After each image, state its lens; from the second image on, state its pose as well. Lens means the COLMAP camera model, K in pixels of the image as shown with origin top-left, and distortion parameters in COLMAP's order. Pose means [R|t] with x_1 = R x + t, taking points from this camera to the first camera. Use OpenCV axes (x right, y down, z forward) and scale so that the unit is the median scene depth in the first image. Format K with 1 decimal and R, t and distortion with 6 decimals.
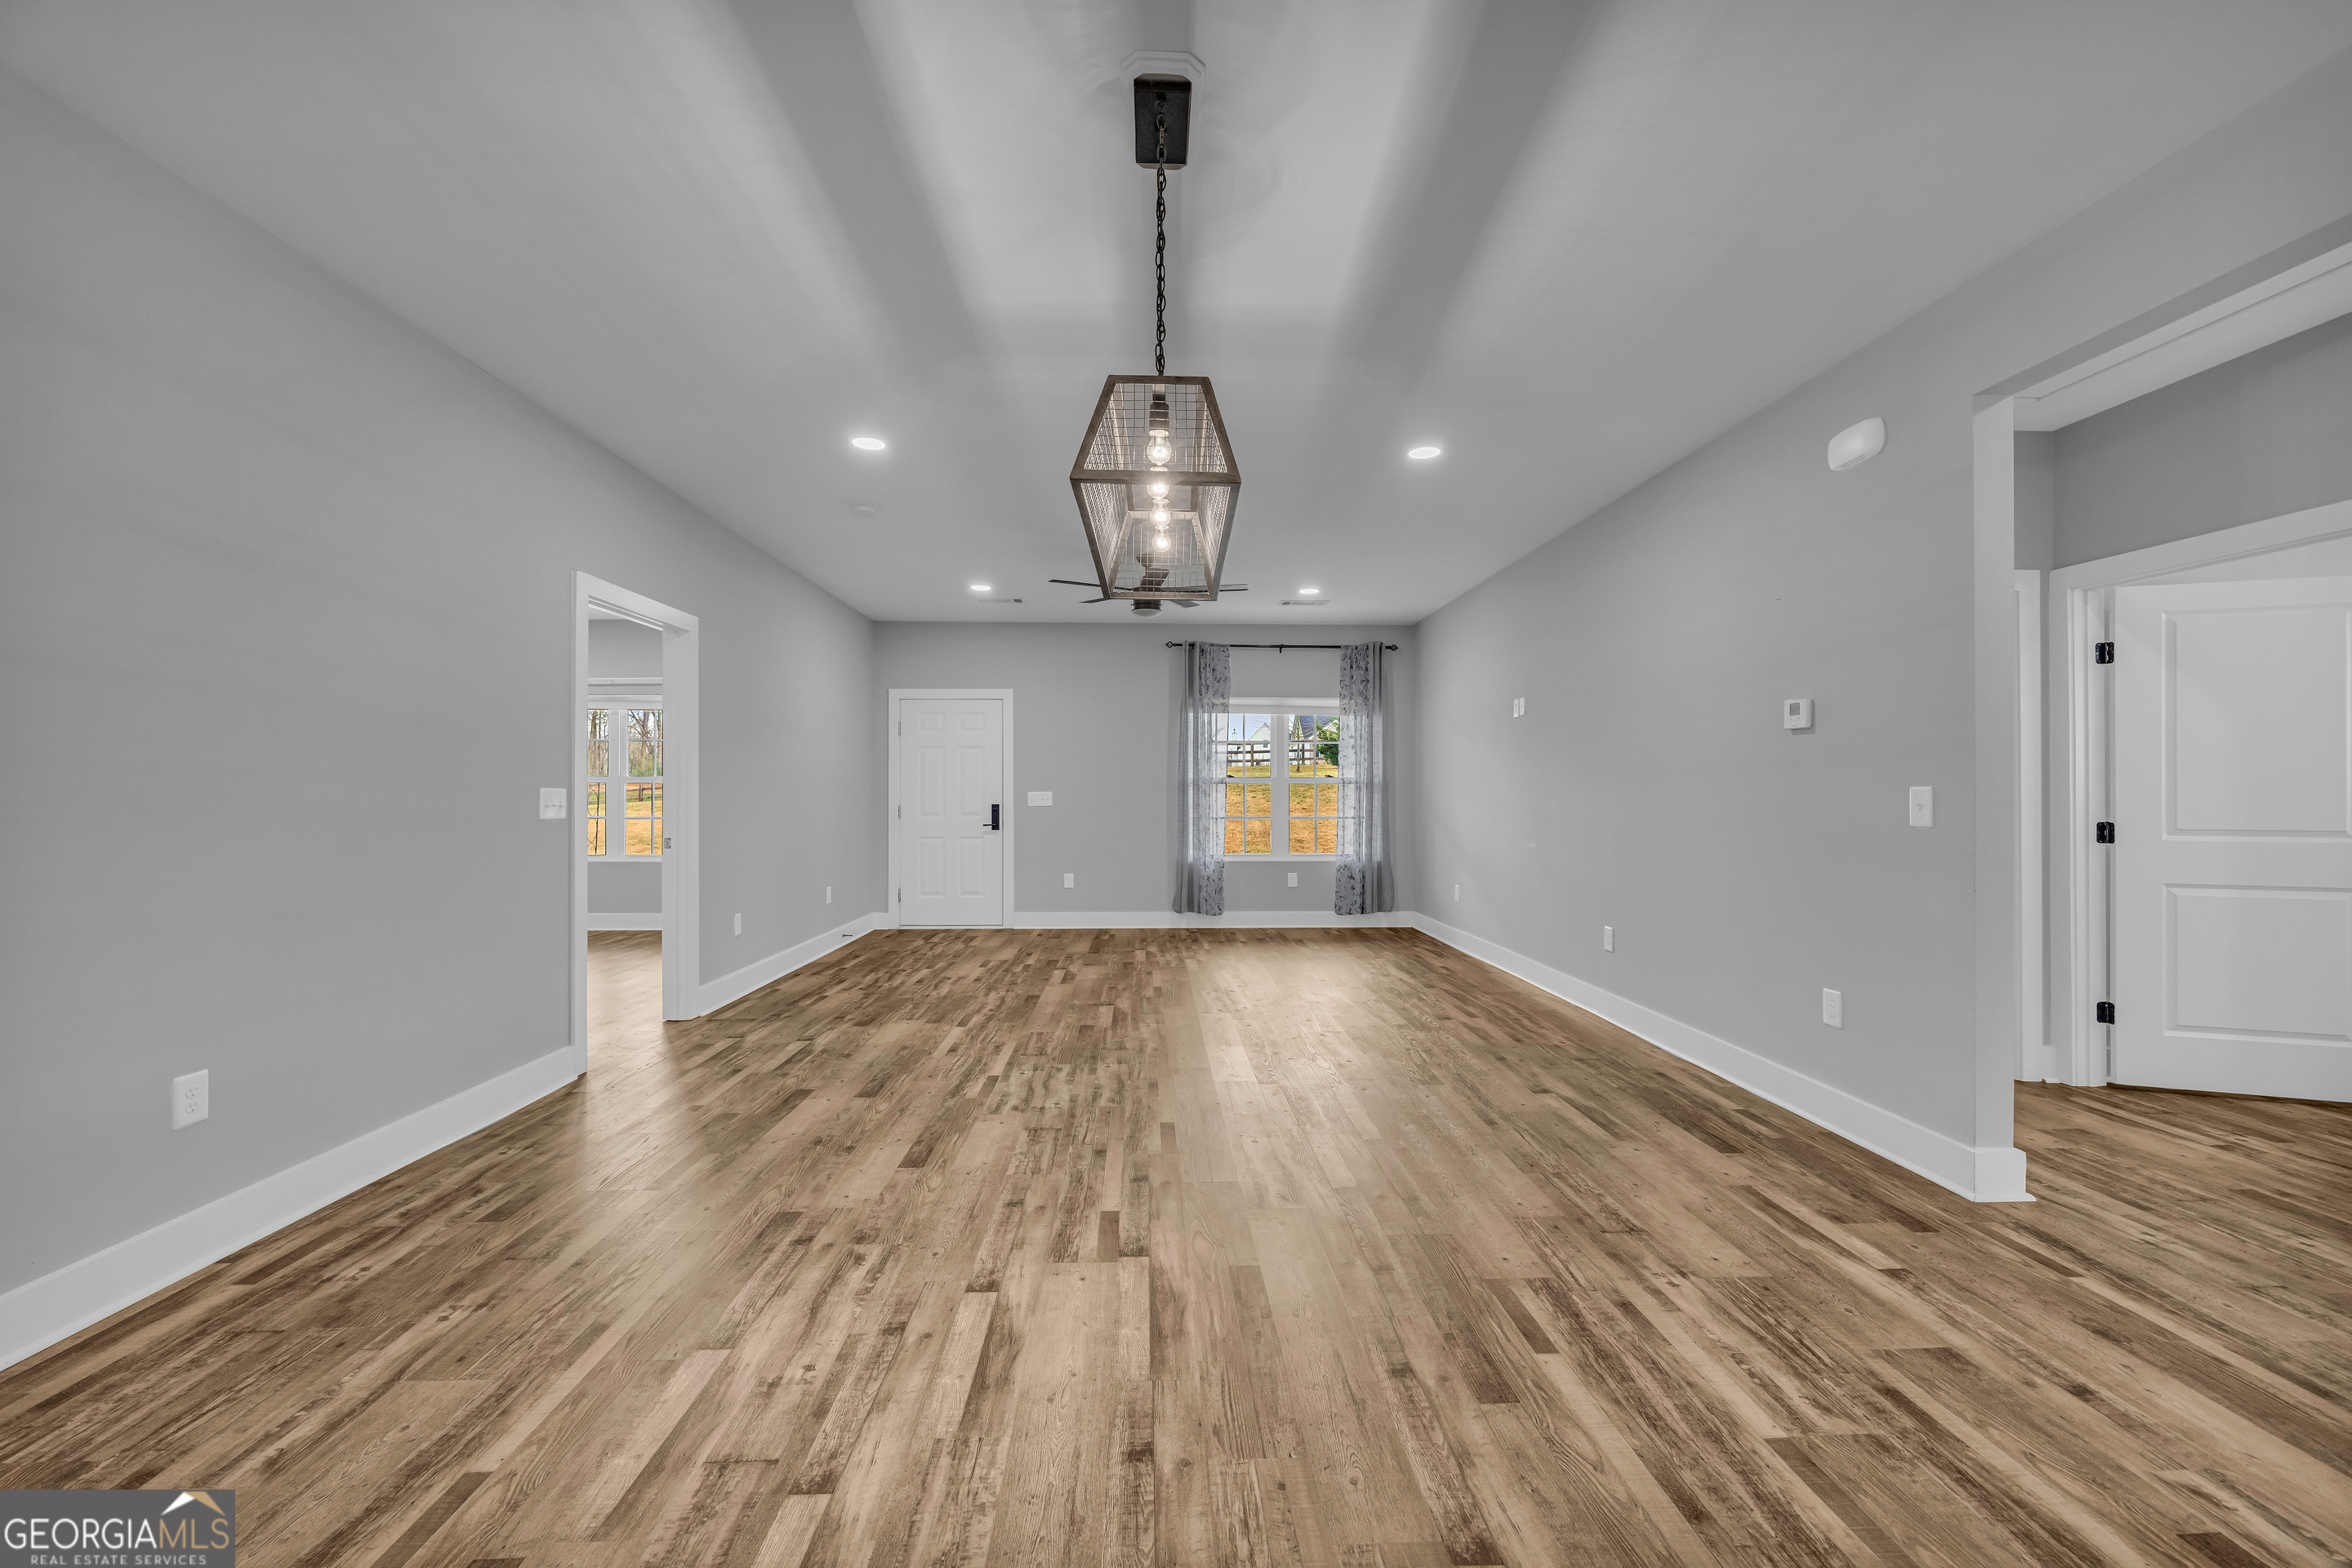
lens RADIAL K [[985.0, 0, 1186.4], [0, 985.0, 789.0], [0, 0, 1]] dist [0.011397, -0.000493]
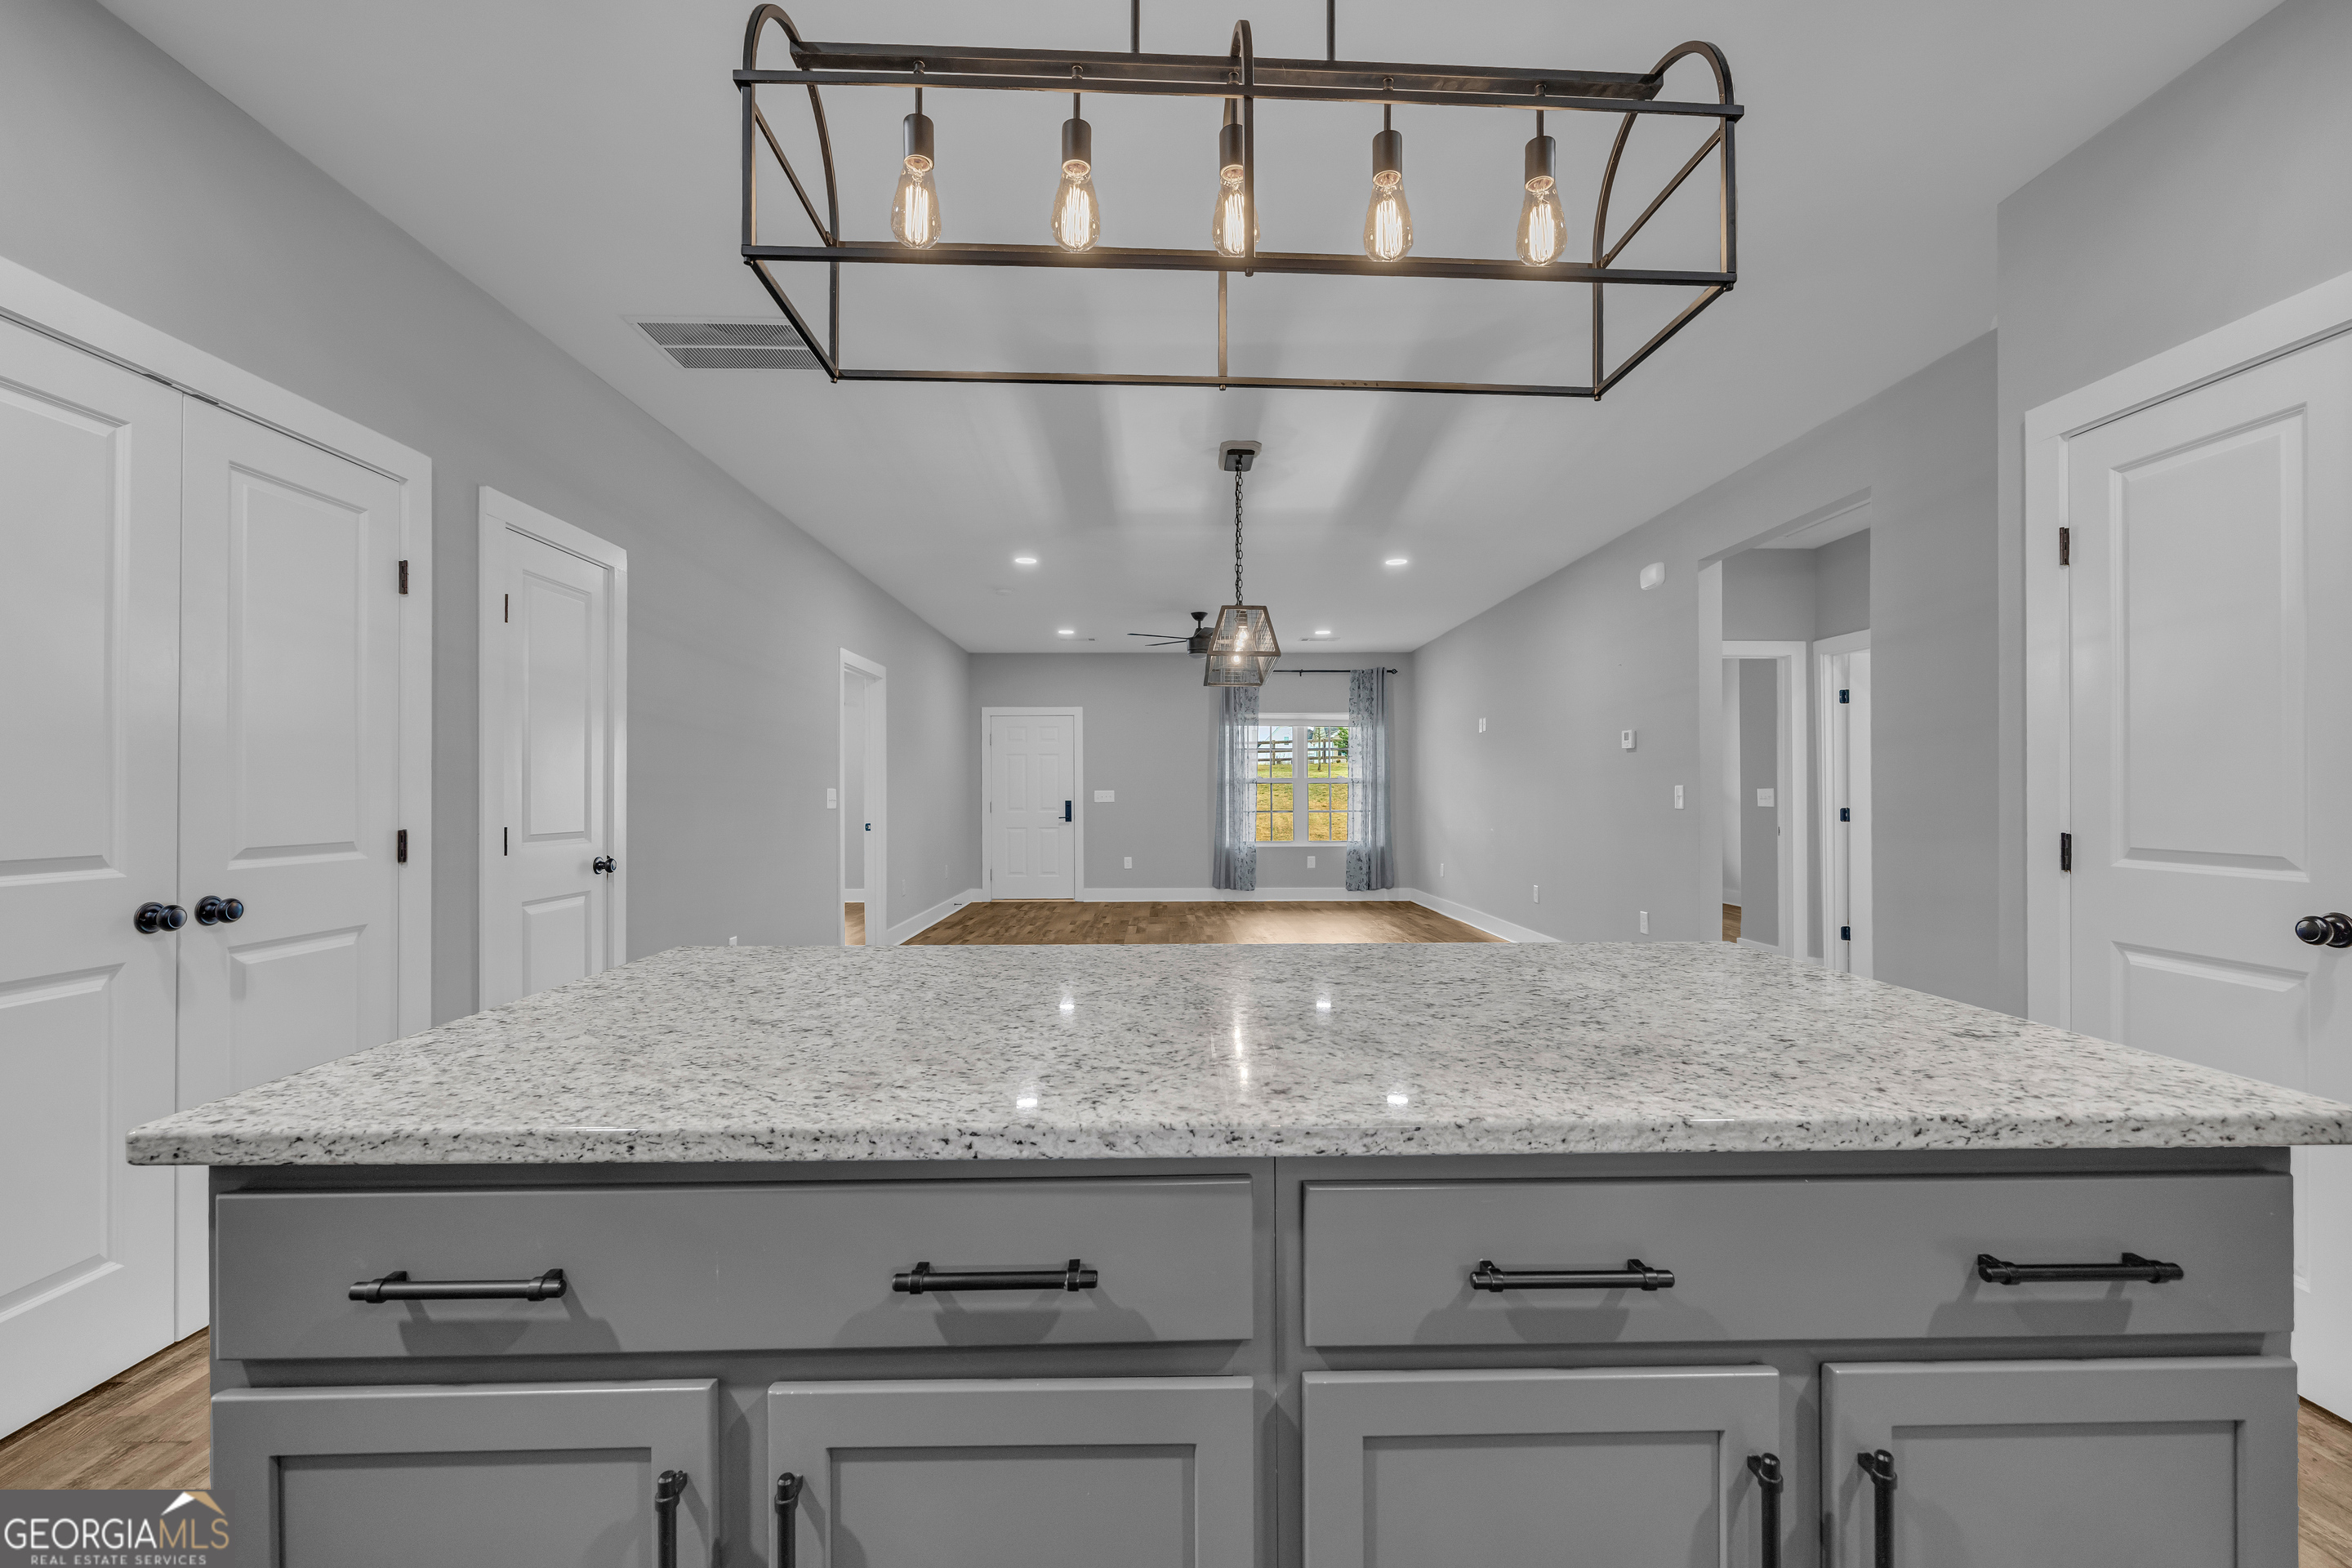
lens RADIAL K [[985.0, 0, 1169.5], [0, 985.0, 786.9], [0, 0, 1]] dist [0.011397, -0.000493]
pose [[0.999261, -0.002815, -0.038336, -0.021168], [0.002768, 0.999995, -0.001257, 0.000039], [0.038339, 0.001150, 0.999264, -0.233842]]
